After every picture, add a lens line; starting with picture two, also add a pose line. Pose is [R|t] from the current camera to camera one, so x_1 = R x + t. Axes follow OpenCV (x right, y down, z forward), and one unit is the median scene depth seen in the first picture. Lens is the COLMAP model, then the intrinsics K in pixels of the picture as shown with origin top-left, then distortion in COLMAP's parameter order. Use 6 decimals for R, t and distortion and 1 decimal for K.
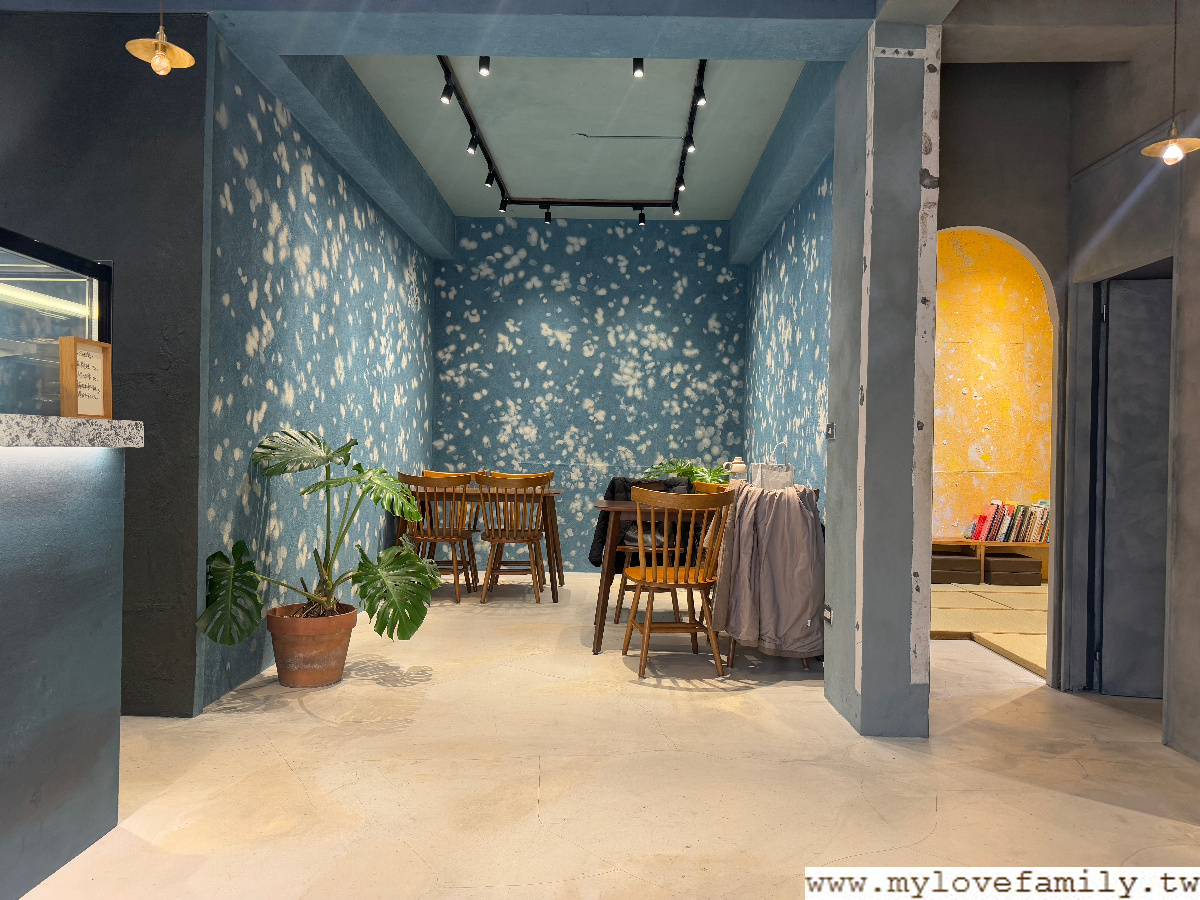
lens RADIAL K [[851.0, 0, 604.8], [0, 851.0, 448.0], [0, 0, 1]] dist [0.065054, -0.073492]
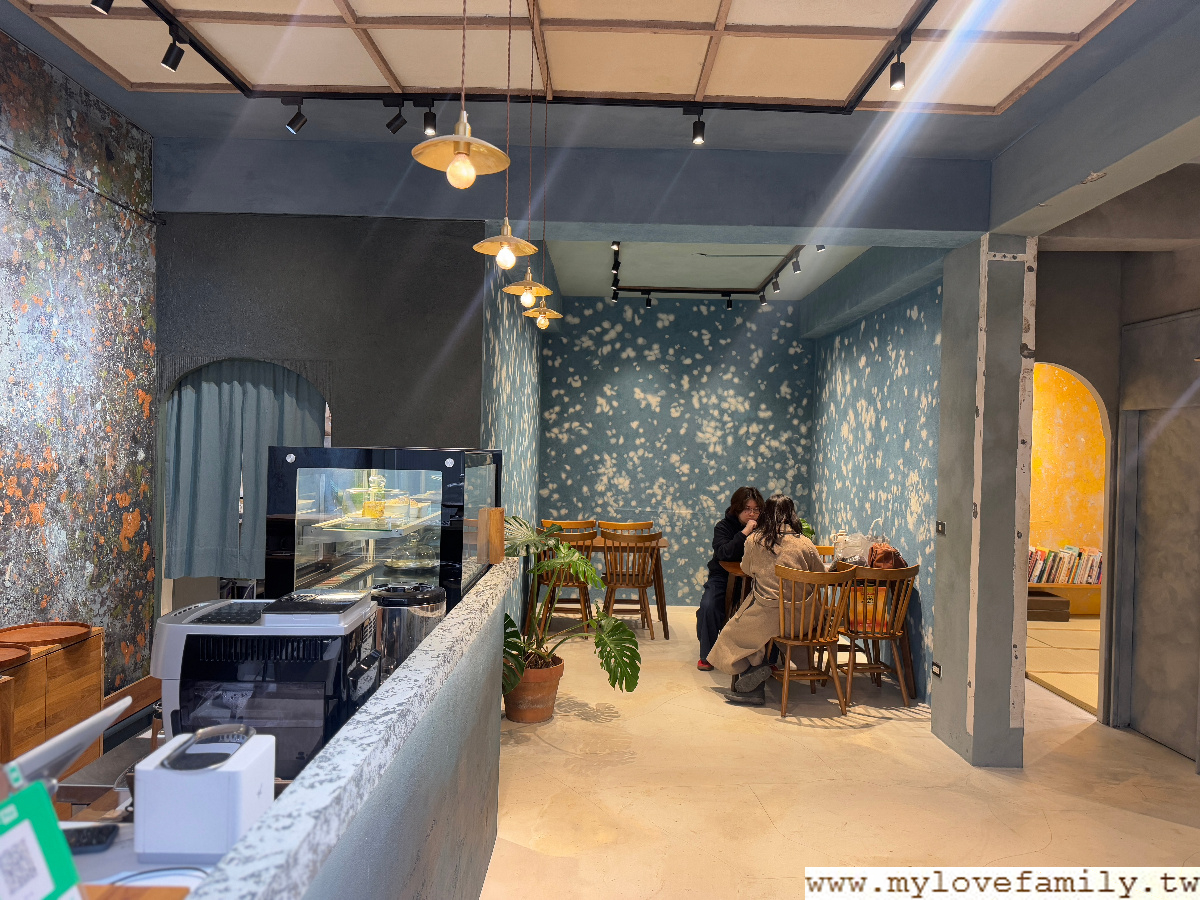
lens RADIAL K [[851.0, 0, 600.3], [0, 851.0, 445.8], [0, 0, 1]] dist [0.065054, -0.073492]
pose [[0.999893, 0.006643, 0.013050, -0.167128], [-0.006725, 0.999958, 0.006237, -0.093200], [-0.013008, -0.006324, 0.999895, -0.181436]]
